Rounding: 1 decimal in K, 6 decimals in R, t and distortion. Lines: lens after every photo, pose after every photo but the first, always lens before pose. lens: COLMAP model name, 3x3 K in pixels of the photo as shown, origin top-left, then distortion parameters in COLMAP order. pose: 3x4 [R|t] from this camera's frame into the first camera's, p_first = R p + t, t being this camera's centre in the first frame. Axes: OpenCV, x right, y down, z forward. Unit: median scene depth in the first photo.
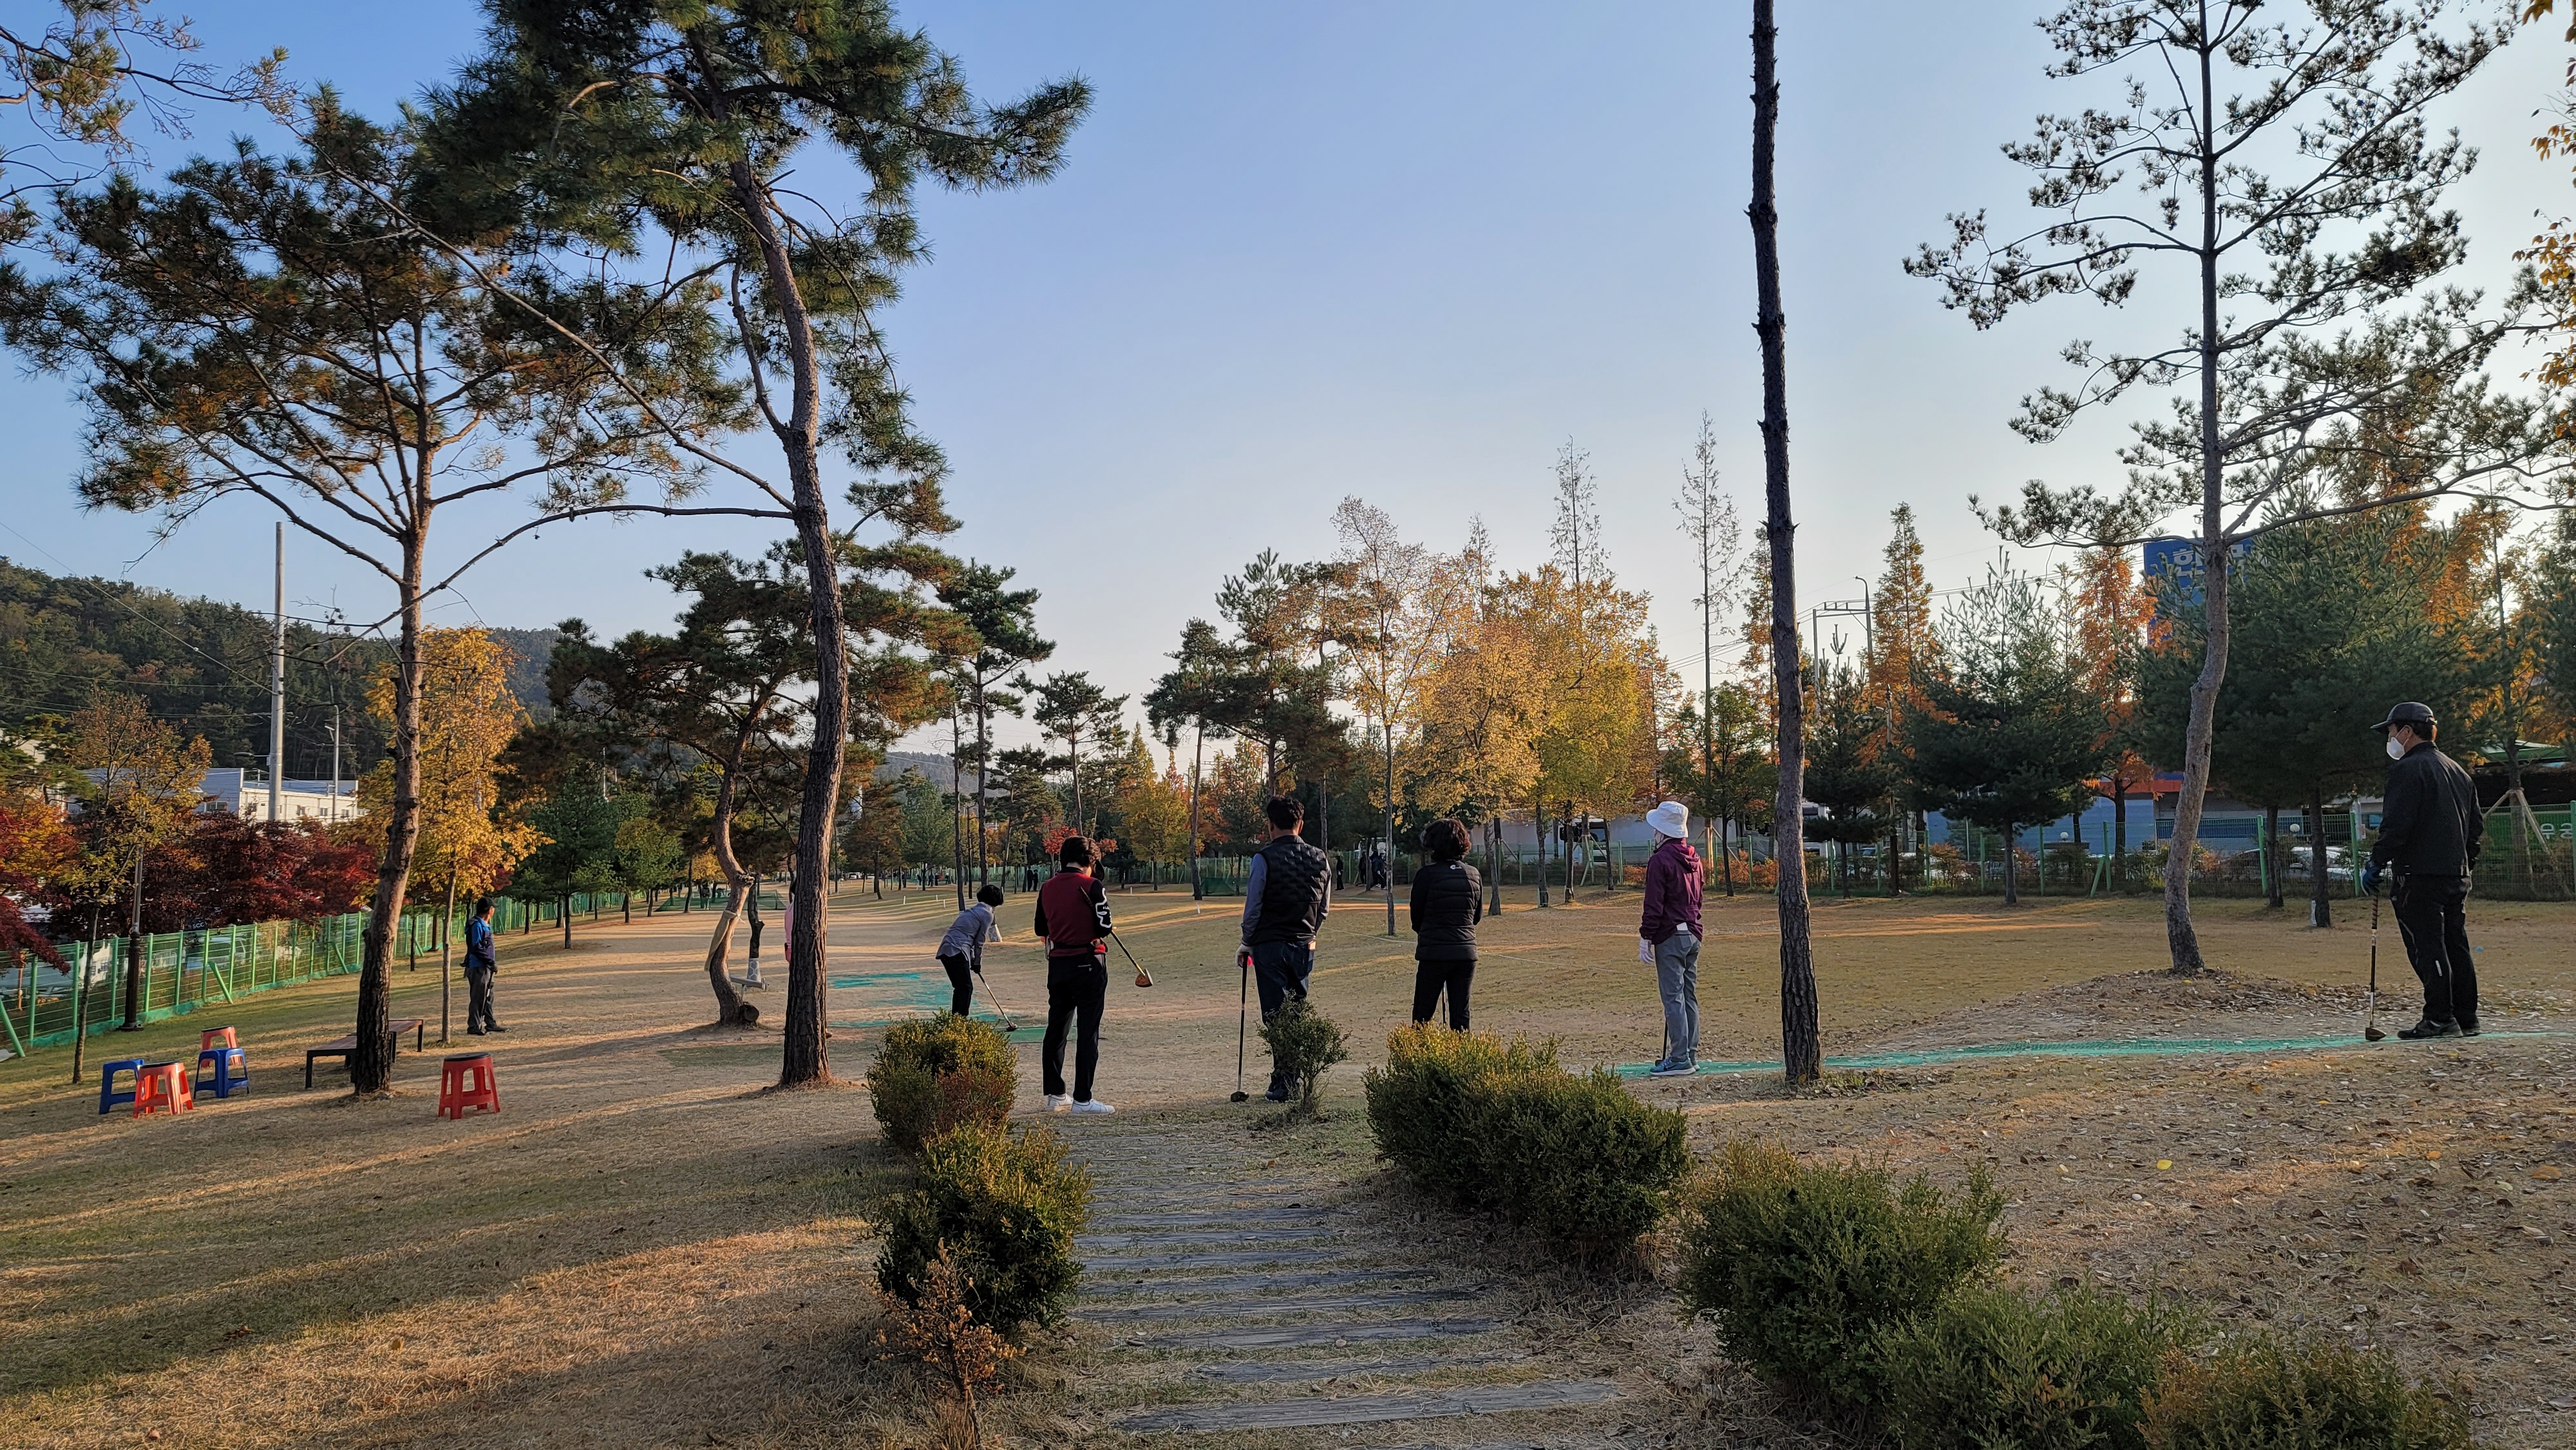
lens RADIAL K [[2132.3, 0, 1288.0], [0, 2132.3, 725.0], [0, 0, 1]] dist [0.050868, -0.004617]
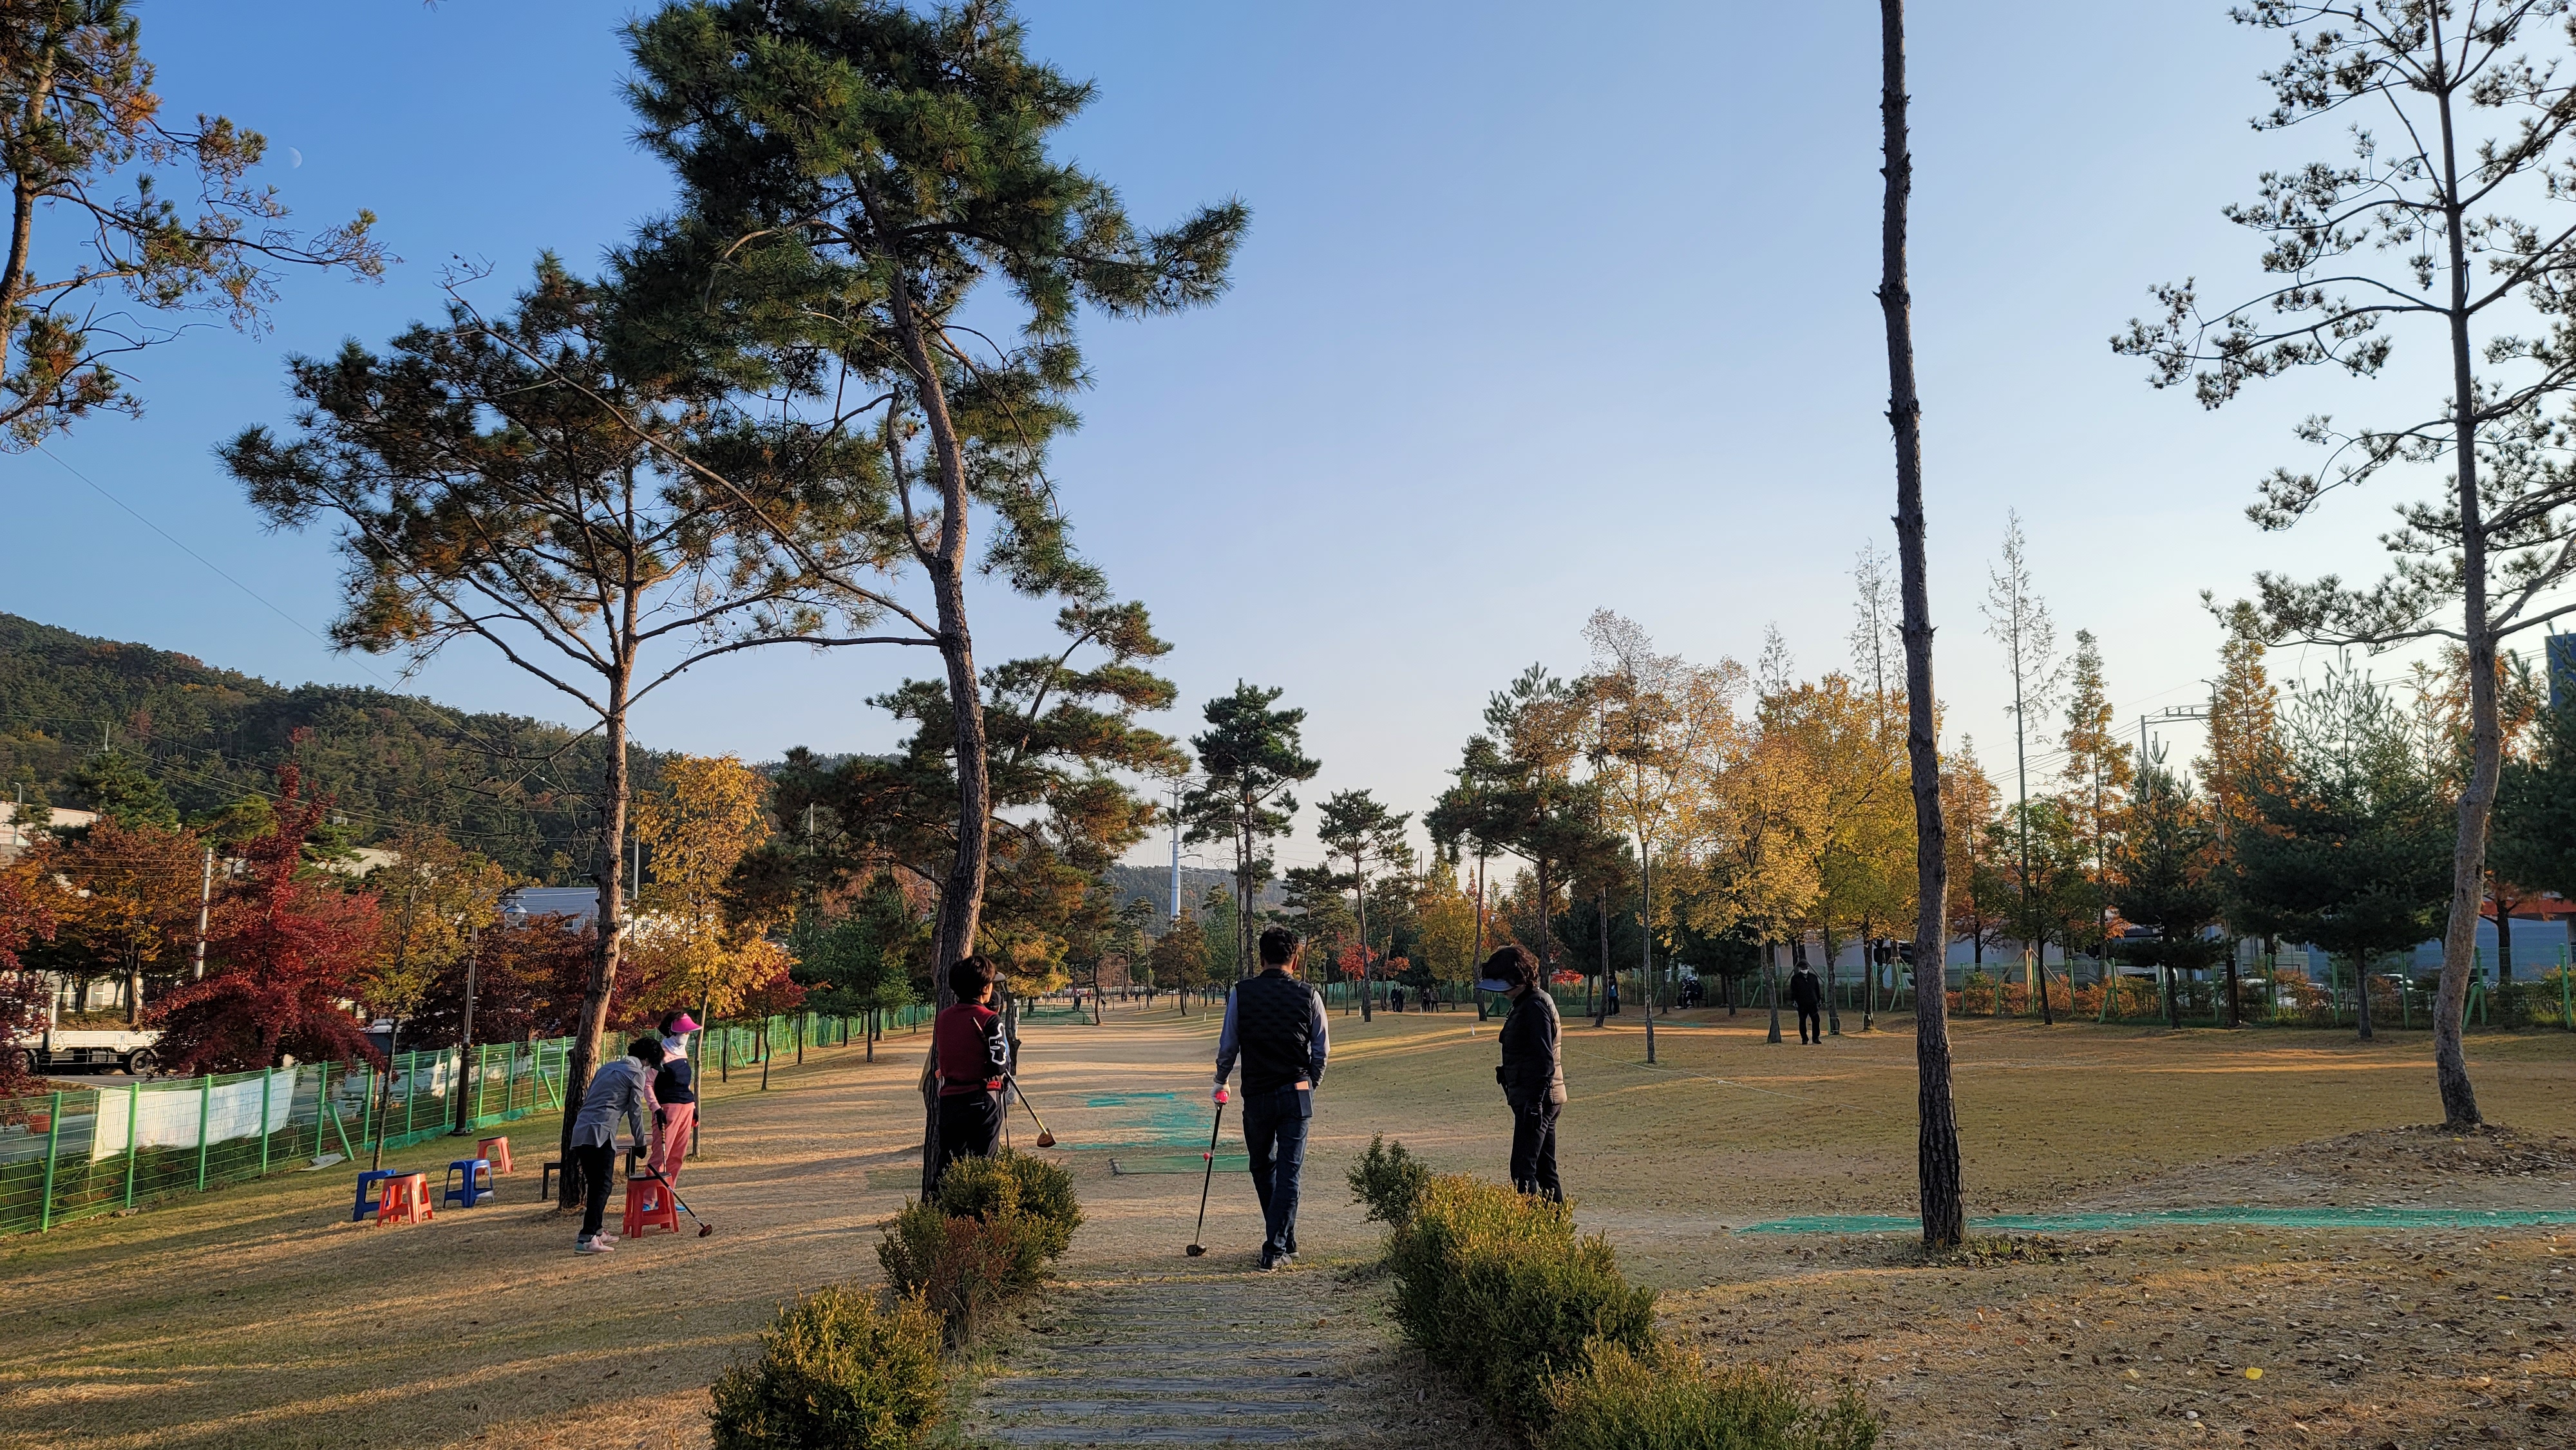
lens RADIAL K [[2098.2, 0, 1288.0], [0, 2098.2, 725.0], [0, 0, 1]] dist [0.090007, -0.123294]
pose [[0.983022, -0.015756, -0.182808, 0.097202], [0.005862, 0.998495, -0.054537, -0.003396], [0.183393, 0.052540, 0.981635, 0.048951]]
